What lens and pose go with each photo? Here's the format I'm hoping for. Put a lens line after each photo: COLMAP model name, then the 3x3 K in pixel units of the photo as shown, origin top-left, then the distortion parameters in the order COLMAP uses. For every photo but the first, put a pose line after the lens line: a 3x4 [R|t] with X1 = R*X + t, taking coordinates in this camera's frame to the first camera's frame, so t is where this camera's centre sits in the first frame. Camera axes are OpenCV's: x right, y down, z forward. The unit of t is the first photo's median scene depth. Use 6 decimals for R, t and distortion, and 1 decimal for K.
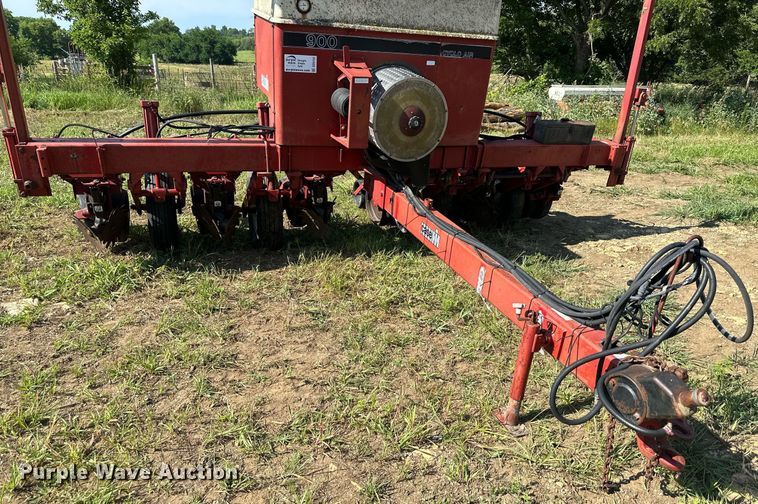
lens RADIAL K [[531.7, 0, 393.8], [0, 531.7, 290.4], [0, 0, 1]] dist [0.045931, -0.037185]
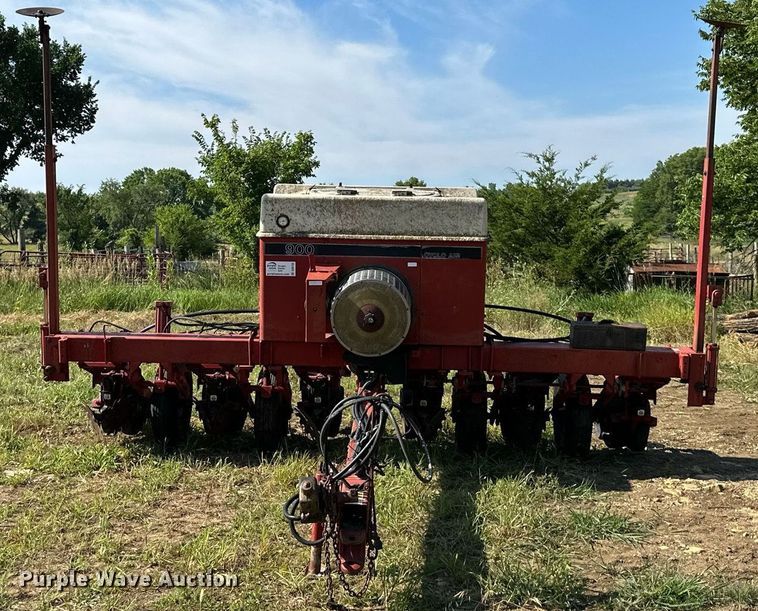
lens RADIAL K [[1005.7, 0, 374.9], [0, 1005.7, 281.4], [0, 0, 1]] dist [0.123706, 0.000000]
pose [[0.918916, -0.009228, -0.394344, 0.759368], [-0.129323, 0.937421, -0.323290, 0.223985], [0.372650, 0.348074, 0.860219, -0.638251]]
